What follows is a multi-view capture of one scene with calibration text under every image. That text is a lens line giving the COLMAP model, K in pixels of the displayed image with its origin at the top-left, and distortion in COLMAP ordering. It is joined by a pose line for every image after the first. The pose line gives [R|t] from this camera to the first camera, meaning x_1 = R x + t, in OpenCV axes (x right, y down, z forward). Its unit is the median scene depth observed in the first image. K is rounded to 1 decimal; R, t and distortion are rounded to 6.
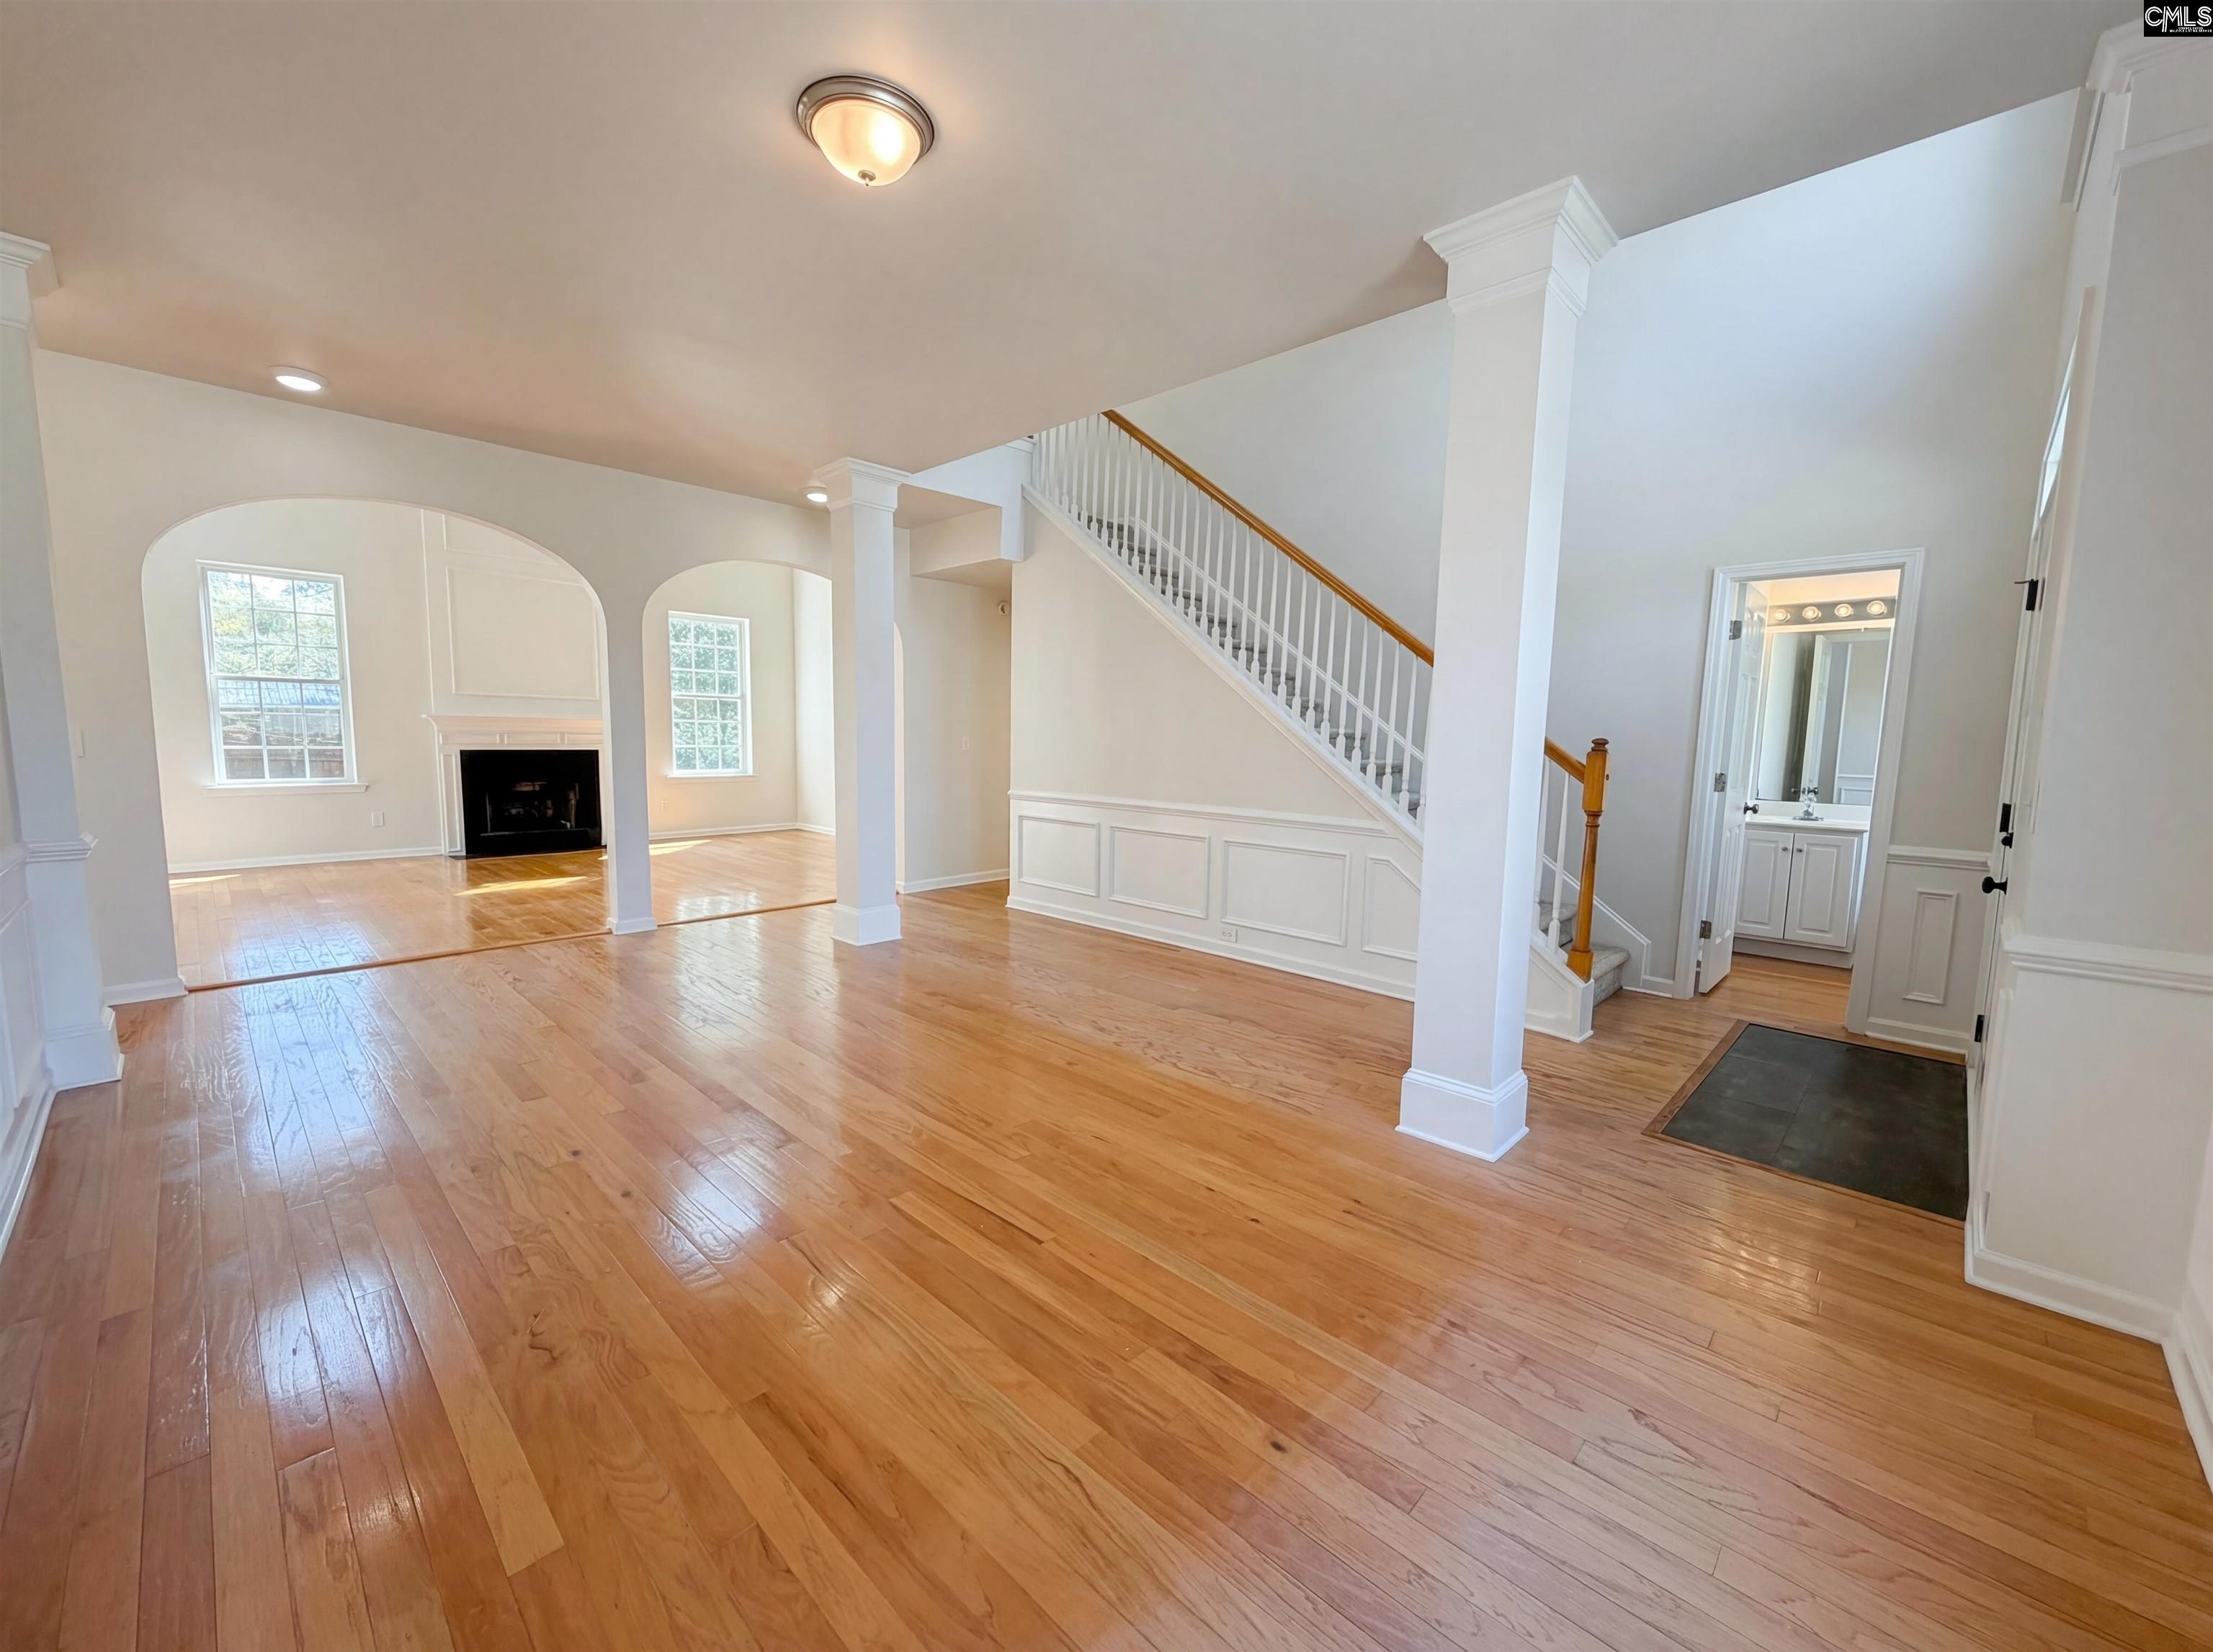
lens RADIAL K [[900.4, 0, 1100.1], [0, 900.4, 824.9], [0, 0, 1]] dist [0.000498, 0.000062]
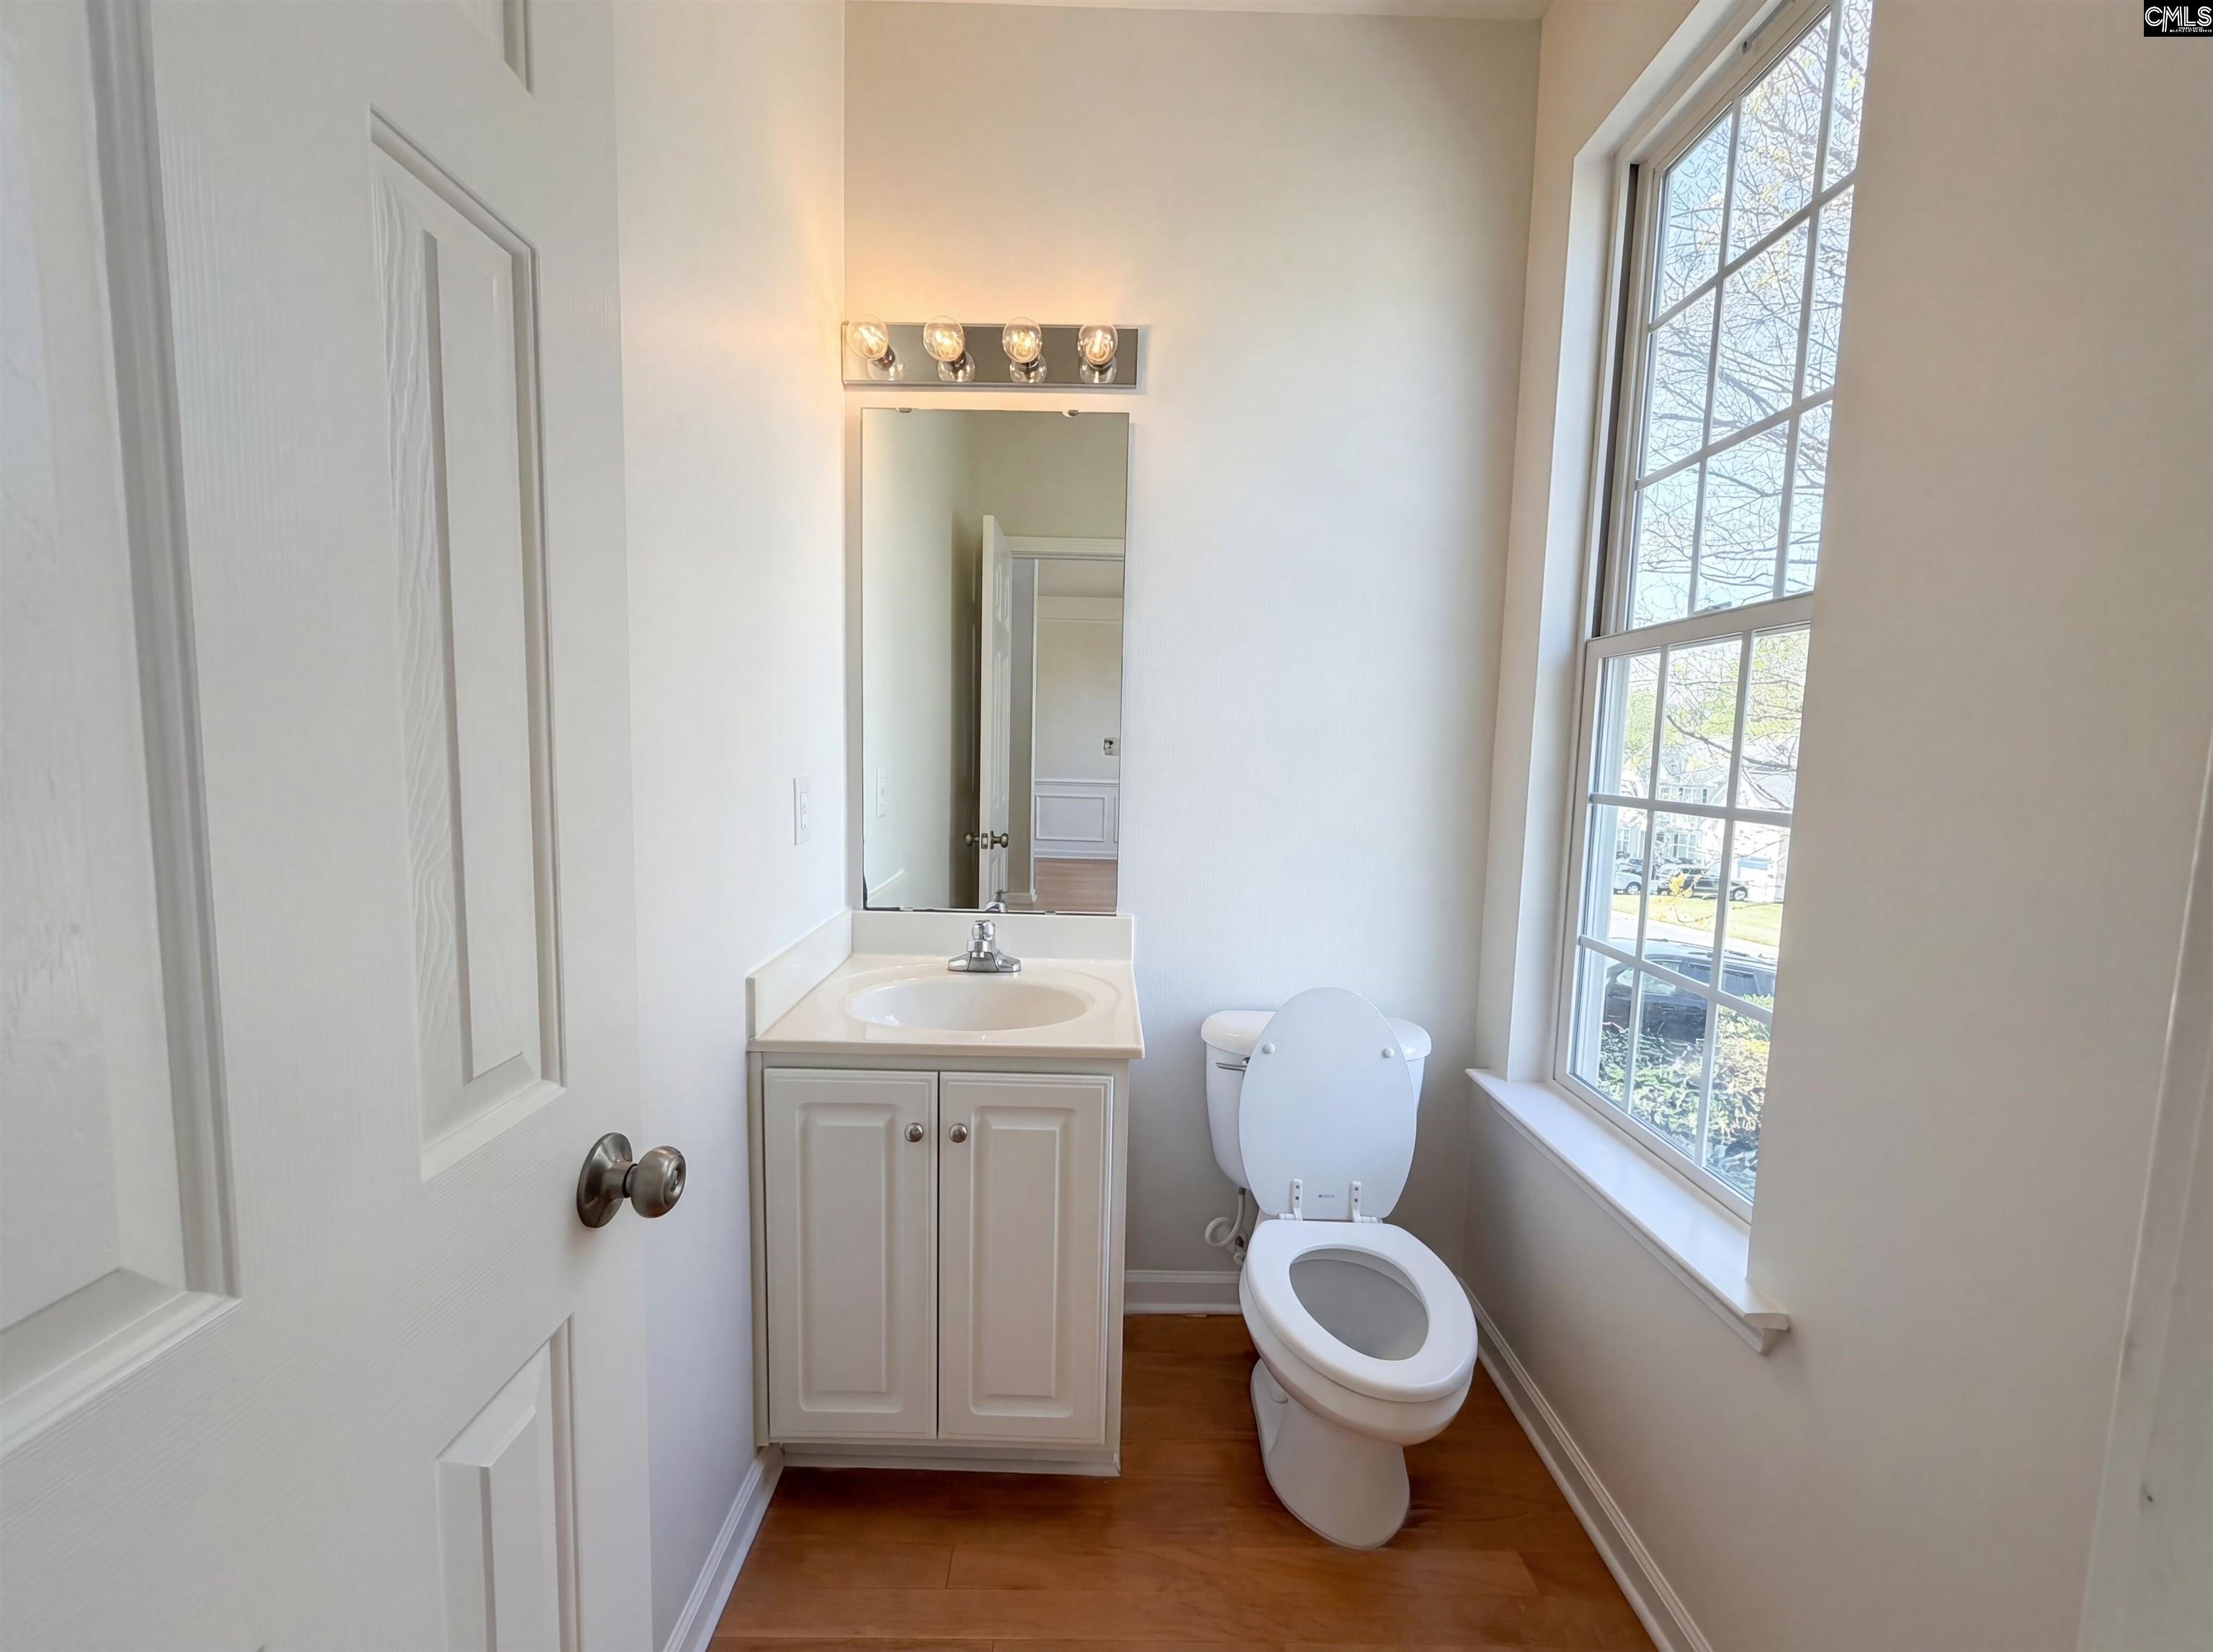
lens RADIAL K [[882.7, 0, 1096.5], [0, 882.7, 832.3], [0, 0, 1]] dist [0.001519, 0.000283]
pose [[0.725011, -0.087898, 0.683106, 0.584679], [0.073304, 0.996037, 0.050363, -0.069408], [-0.684826, 0.013561, 0.728581, 0.715859]]
